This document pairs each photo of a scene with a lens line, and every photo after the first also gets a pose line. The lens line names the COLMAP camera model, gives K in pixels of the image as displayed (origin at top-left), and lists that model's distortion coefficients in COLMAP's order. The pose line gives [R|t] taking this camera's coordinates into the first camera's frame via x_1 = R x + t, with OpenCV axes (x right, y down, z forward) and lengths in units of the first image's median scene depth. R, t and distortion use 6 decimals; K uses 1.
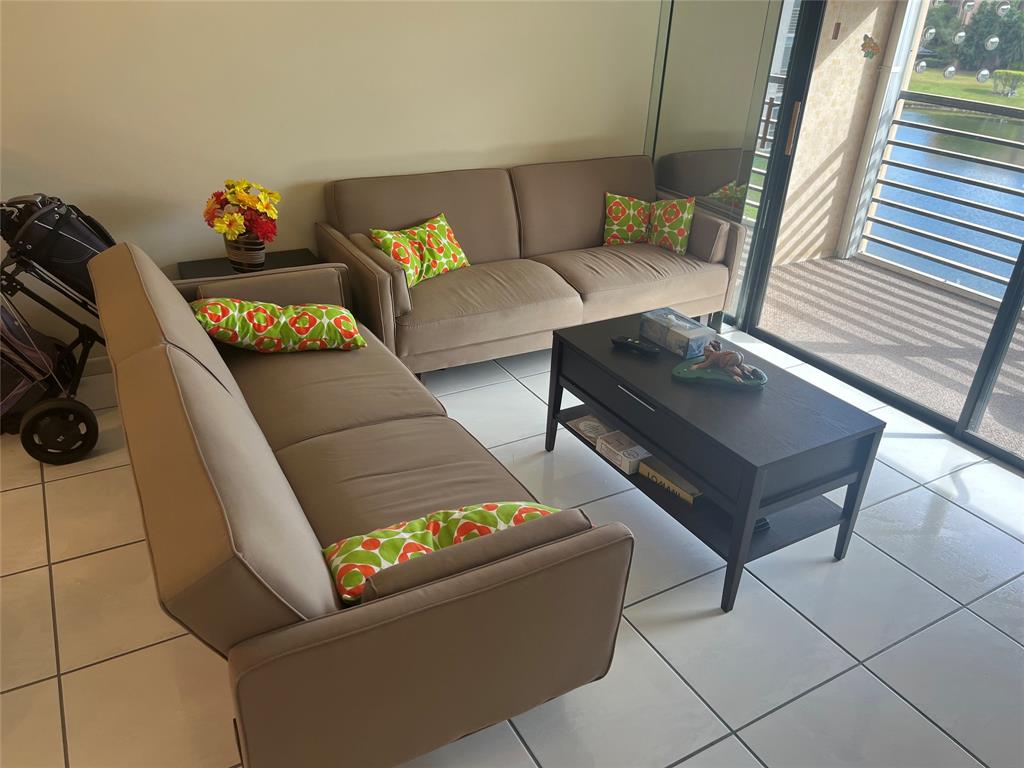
lens RADIAL K [[766.5, 0, 513.5], [0, 766.5, 389.0], [0, 0, 1]] dist [0.057835, -0.071653]
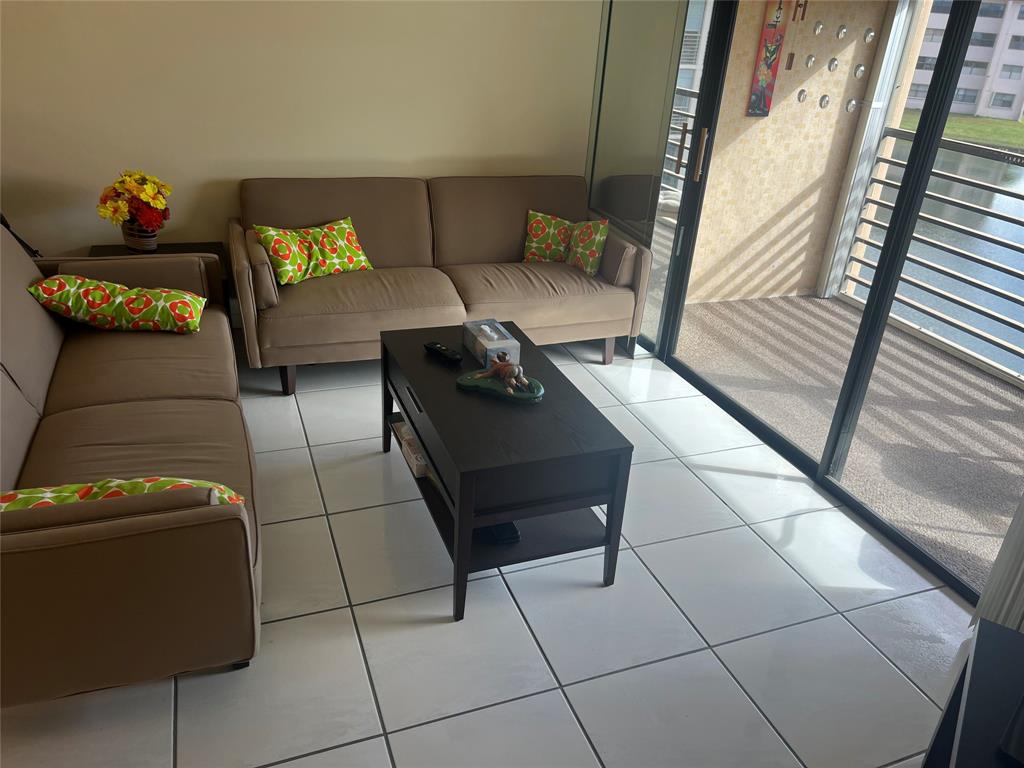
lens RADIAL K [[766.5, 0, 518.8], [0, 766.5, 387.3], [0, 0, 1]] dist [0.057835, -0.071653]
pose [[0.988189, 0.089814, -0.124162, 0.296133], [-0.093911, 0.995200, -0.027536, 0.006501], [0.121093, 0.038871, 0.991880, 0.009506]]
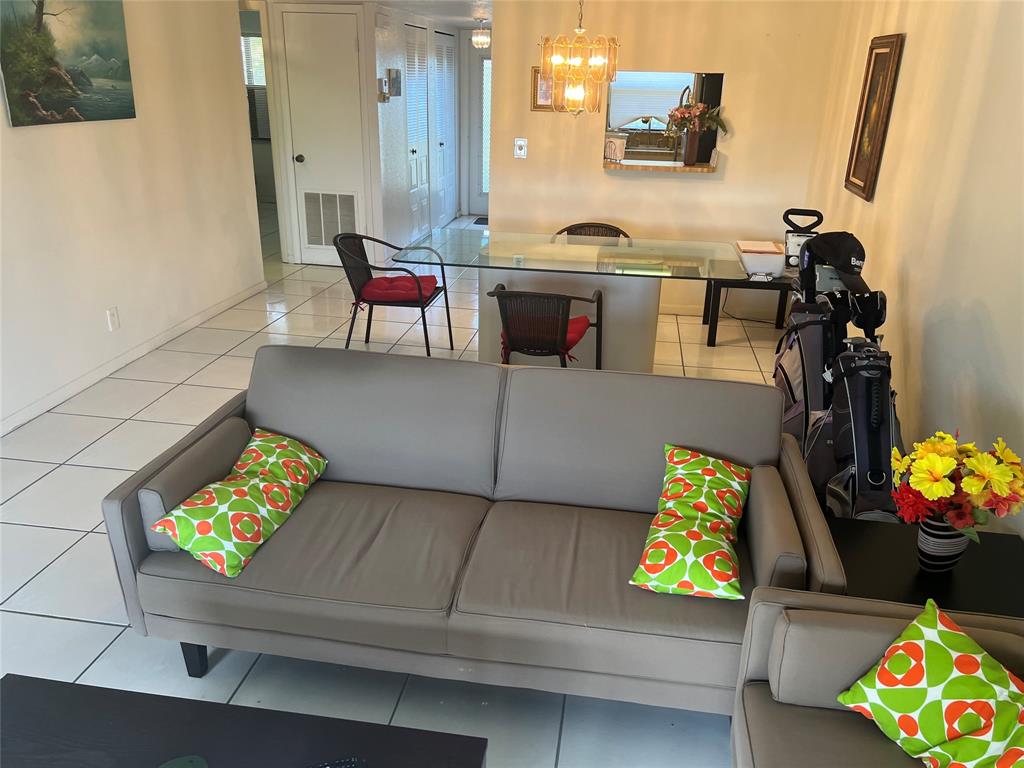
lens RADIAL K [[766.5, 0, 519.3], [0, 766.5, 383.4], [0, 0, 1]] dist [0.057835, -0.071653]
pose [[-0.622302, 0.230481, -0.748076, 0.303283], [-0.407777, 0.720304, 0.561142, -0.446609], [0.668175, 0.654248, -0.354262, 0.837611]]
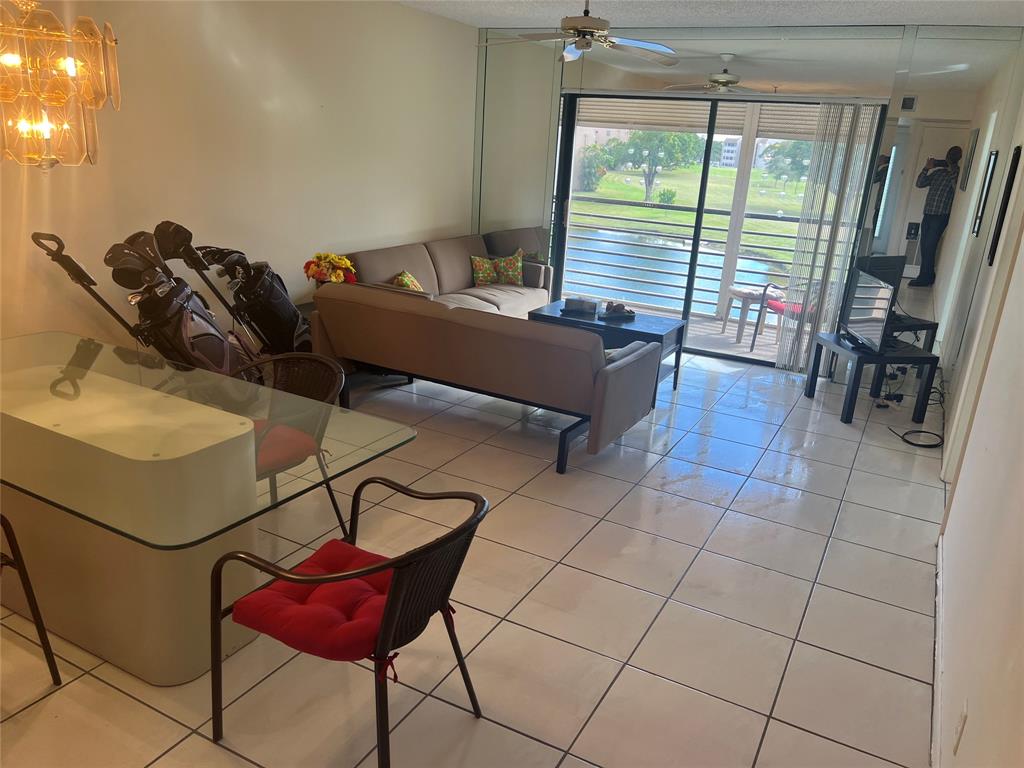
lens RADIAL K [[766.5, 0, 514.6], [0, 766.5, 387.5], [0, 0, 1]] dist [0.057835, -0.071653]
pose [[0.853570, -0.153018, 0.498001, -0.789773], [0.220608, 0.972123, -0.079423, 0.208638], [-0.471965, 0.177656, 0.863532, -0.514514]]
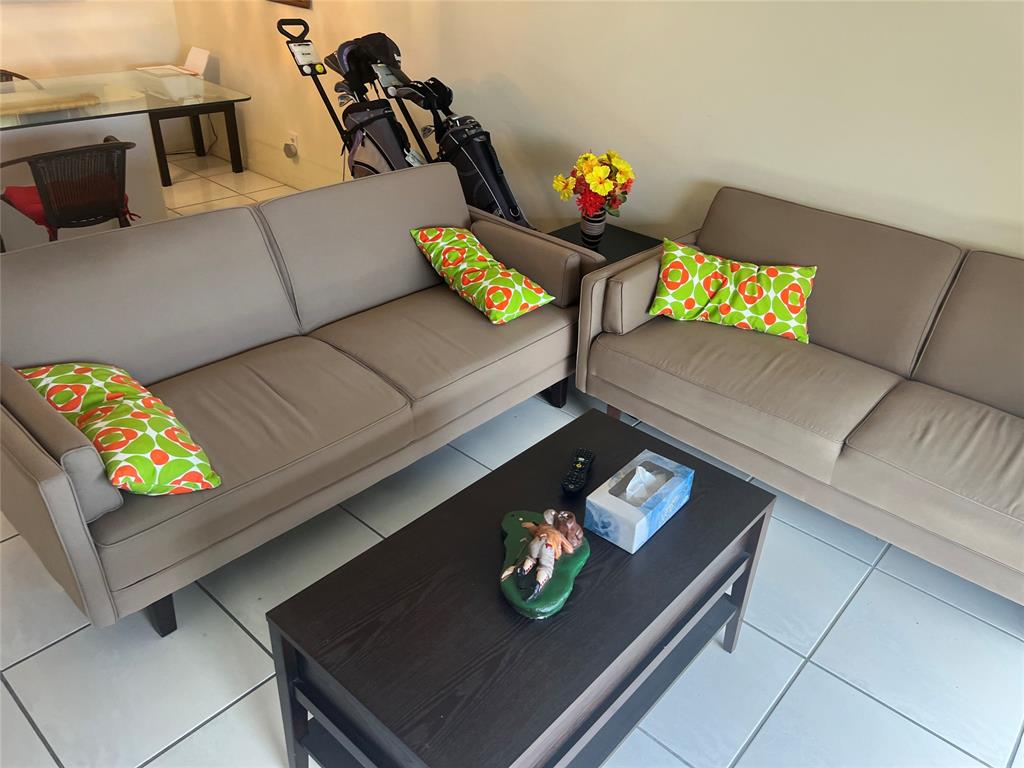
lens RADIAL K [[766.5, 0, 528.5], [0, 766.5, 386.6], [0, 0, 1]] dist [0.057835, -0.071653]
pose [[0.322213, 0.463012, -0.825711, 0.514272], [-0.473849, 0.833981, 0.282742, -0.221697], [0.819540, 0.300159, 0.488117, 0.463190]]
